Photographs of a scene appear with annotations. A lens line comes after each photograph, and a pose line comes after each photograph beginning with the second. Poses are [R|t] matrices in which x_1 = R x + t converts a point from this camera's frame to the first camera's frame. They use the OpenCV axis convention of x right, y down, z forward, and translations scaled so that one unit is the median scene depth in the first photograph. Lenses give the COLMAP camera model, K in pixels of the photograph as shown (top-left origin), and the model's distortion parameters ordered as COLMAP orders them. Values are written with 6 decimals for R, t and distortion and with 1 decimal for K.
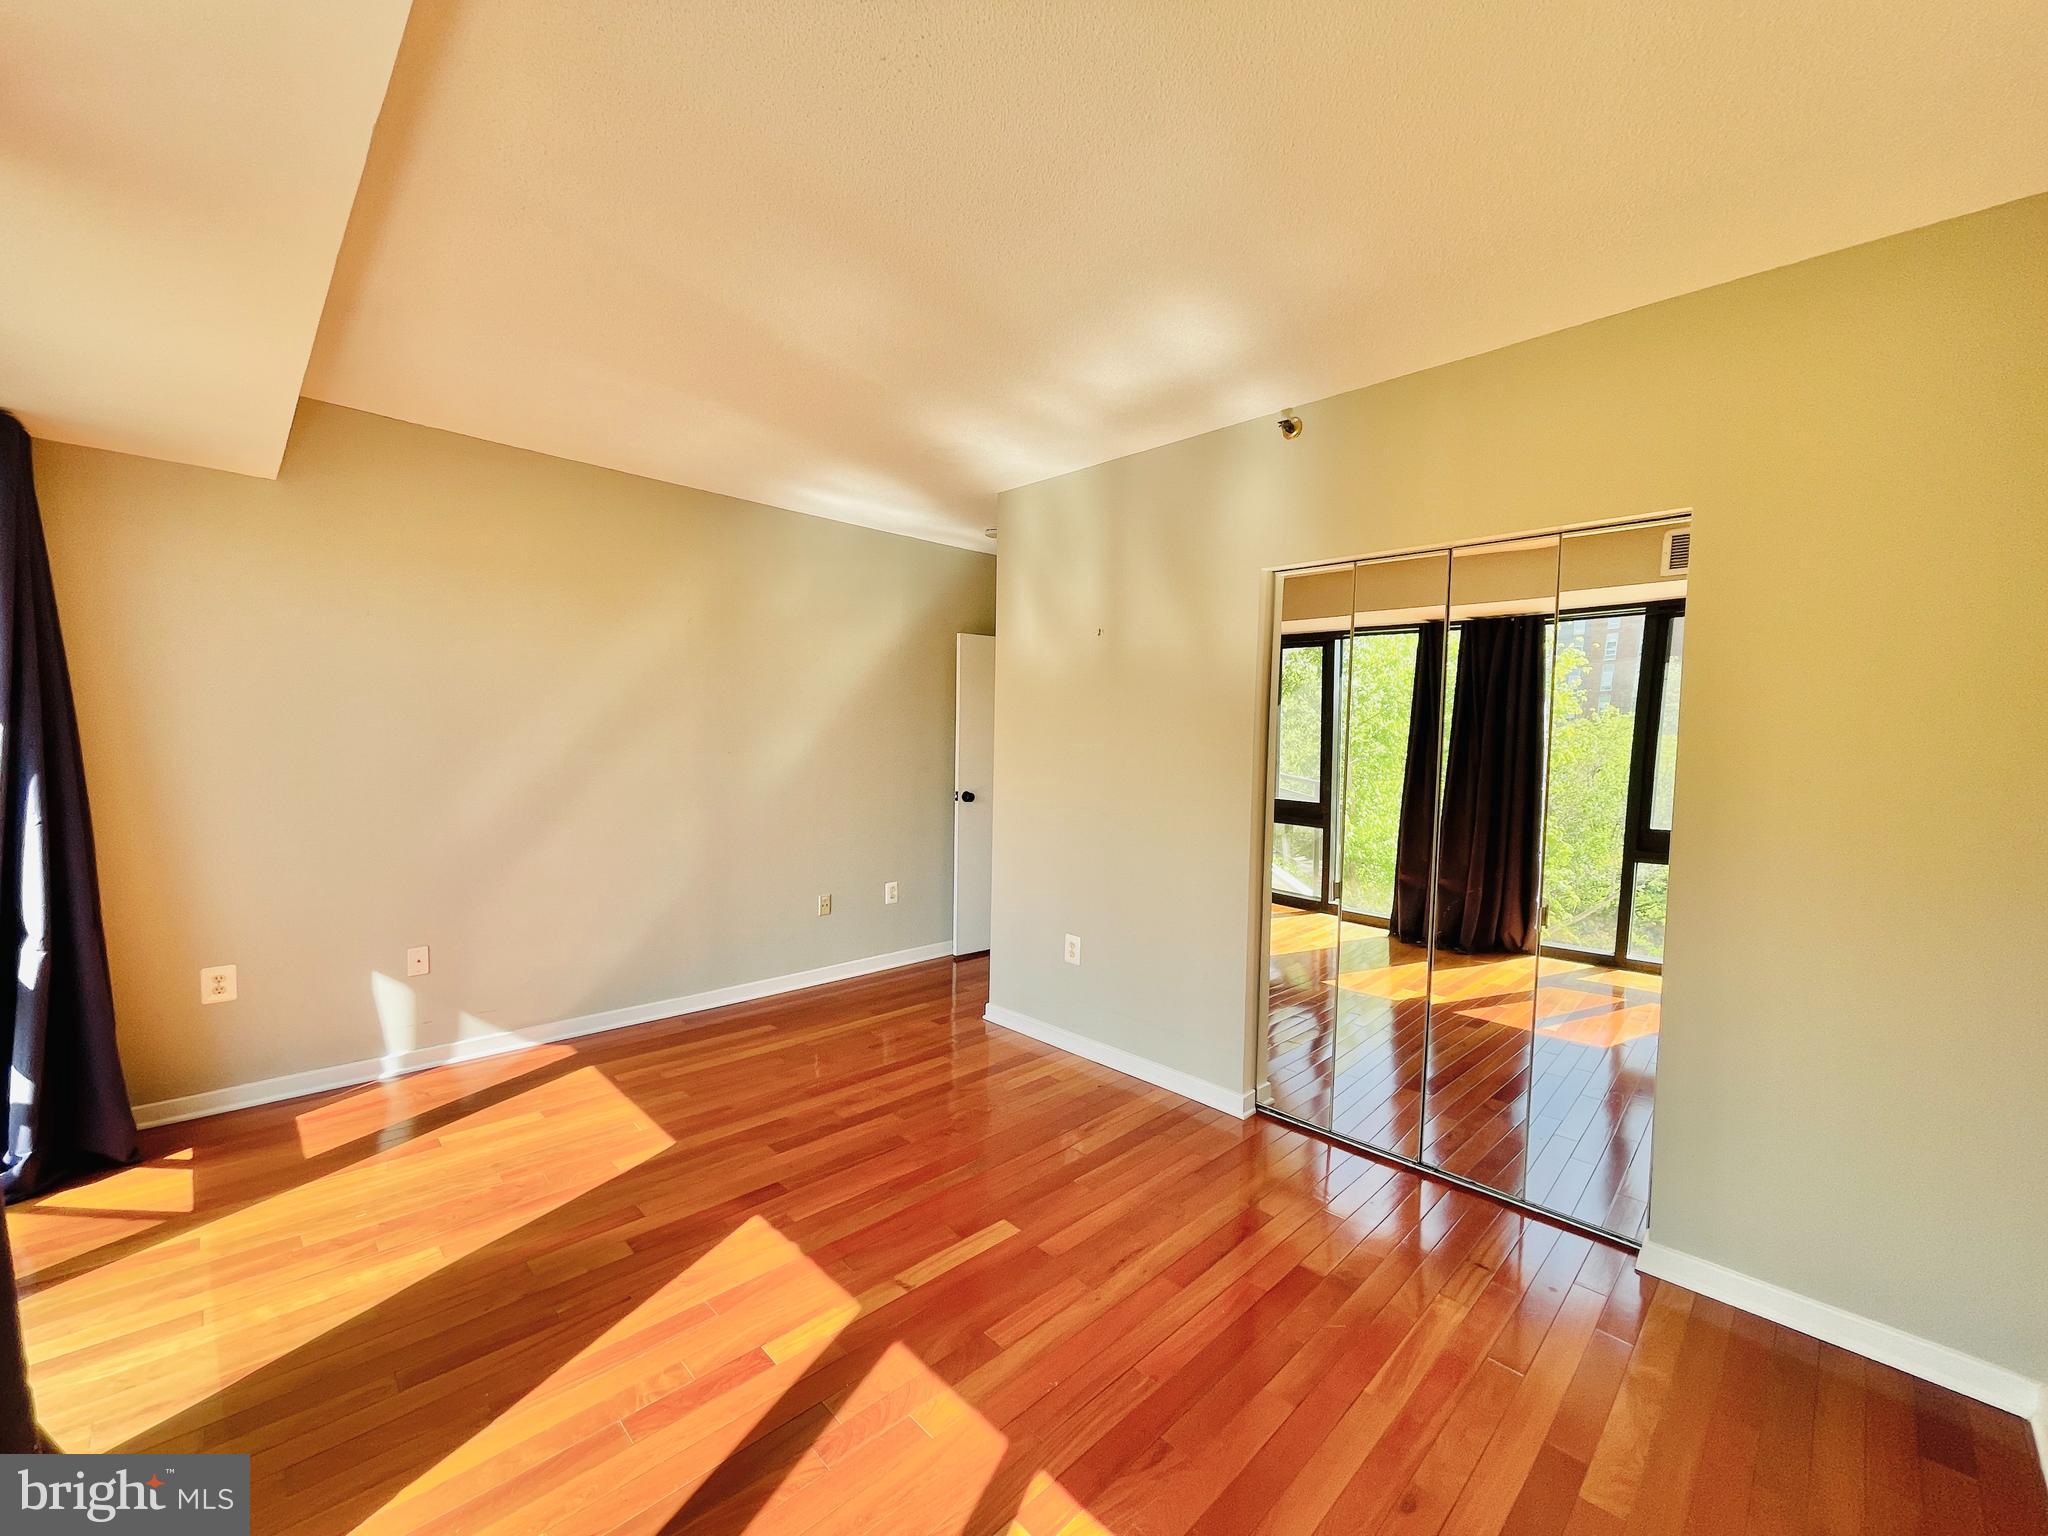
lens RADIAL K [[828.8, 0, 1006.9], [0, 828.8, 767.3], [0, 0, 1]] dist [0.001046, -0.000165]
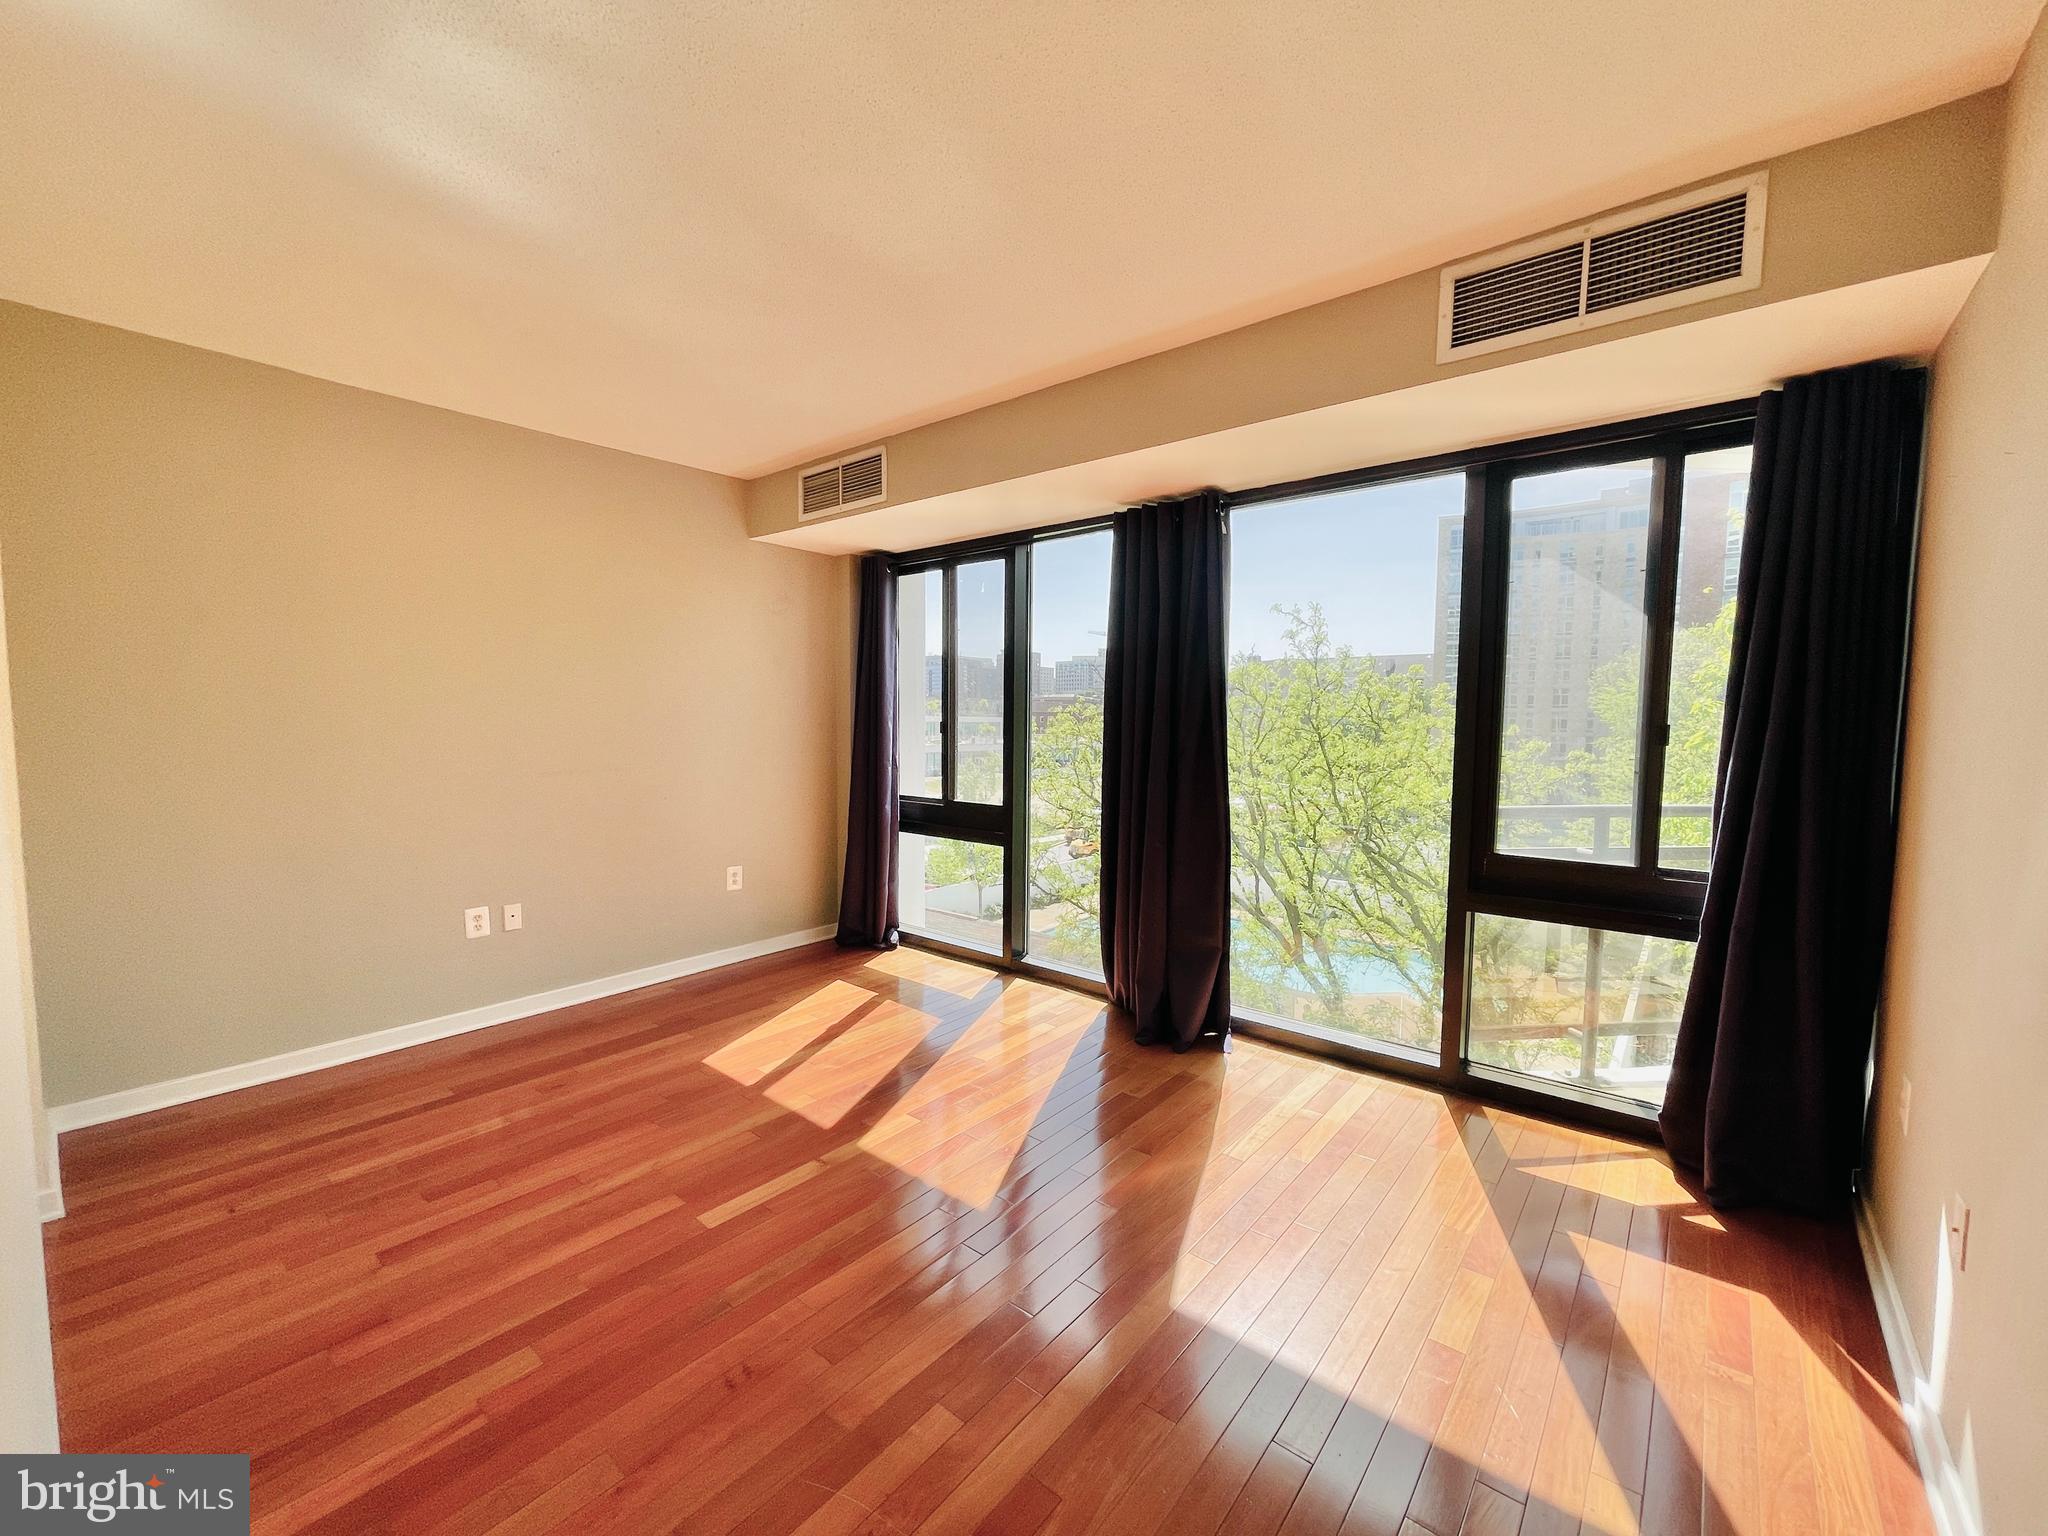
lens RADIAL K [[825.2, 0, 1012.1], [0, 825.2, 773.7], [0, 0, 1]] dist [-0.000511, -0.000882]
pose [[-0.993849, -0.019296, -0.109047, -0.169668], [-0.031186, 0.993617, 0.108410, -0.040376], [0.106259, 0.111144, -0.988107, 1.421972]]
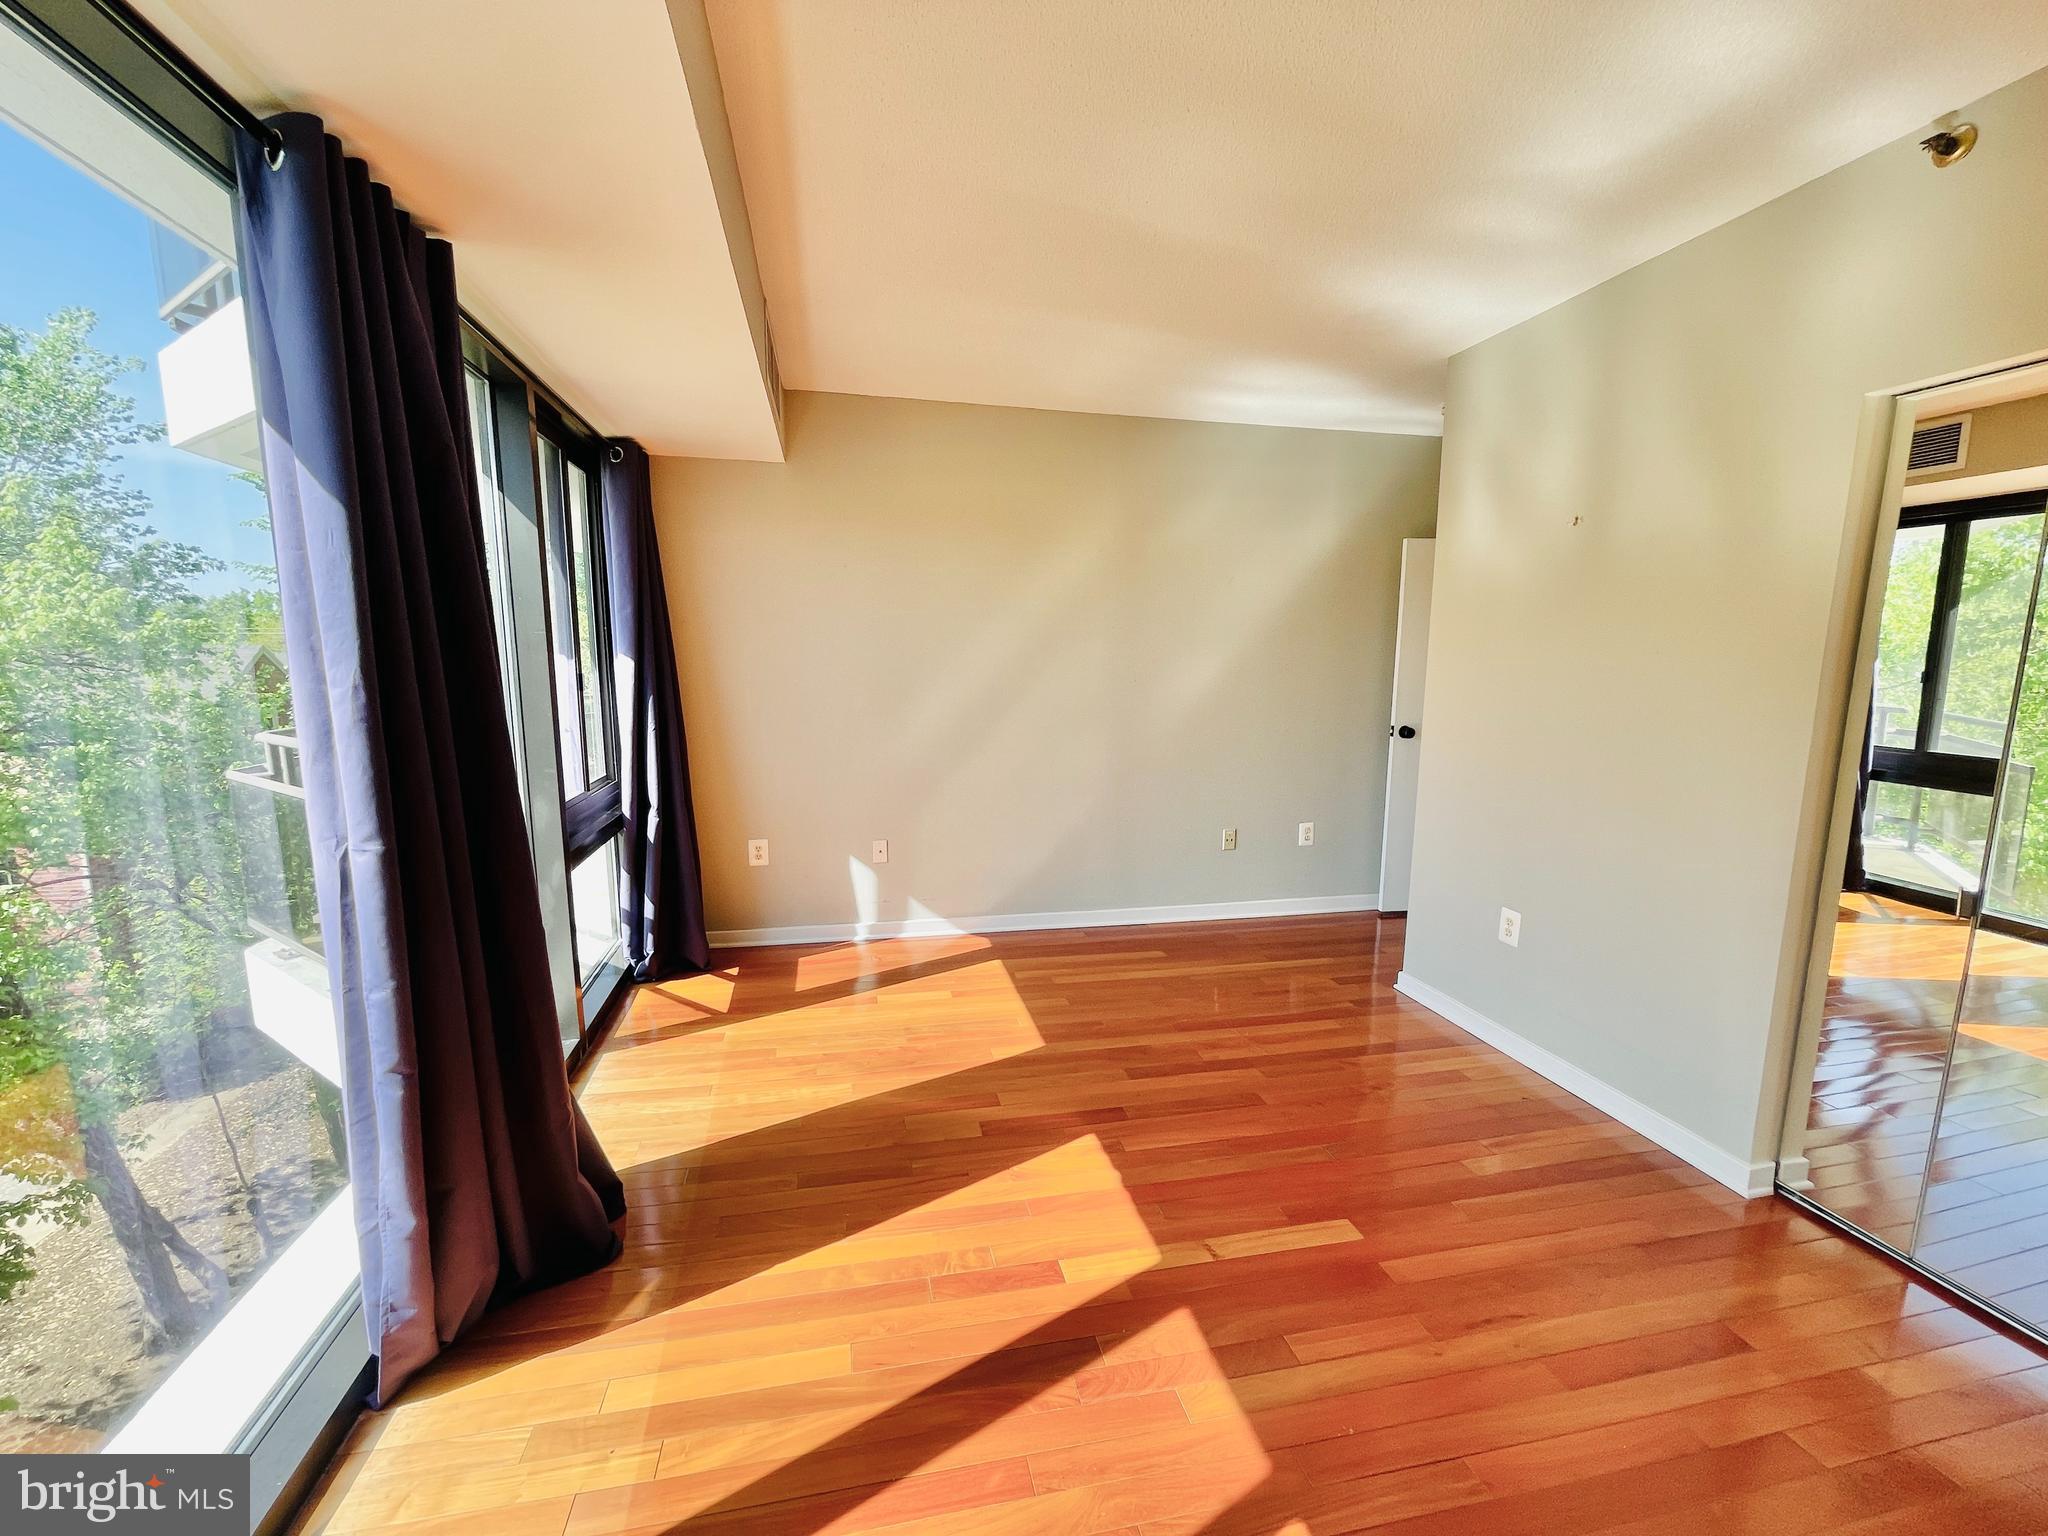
lens RADIAL K [[825.2, 0, 1012.1], [0, 825.2, 773.7], [0, 0, 1]] dist [-0.000511, -0.000882]
pose [[0.848400, 0.062313, -0.525675, 0.095581], [-0.010706, 0.994864, 0.100651, -0.006257], [0.529247, -0.079765, 0.844710, 0.087019]]
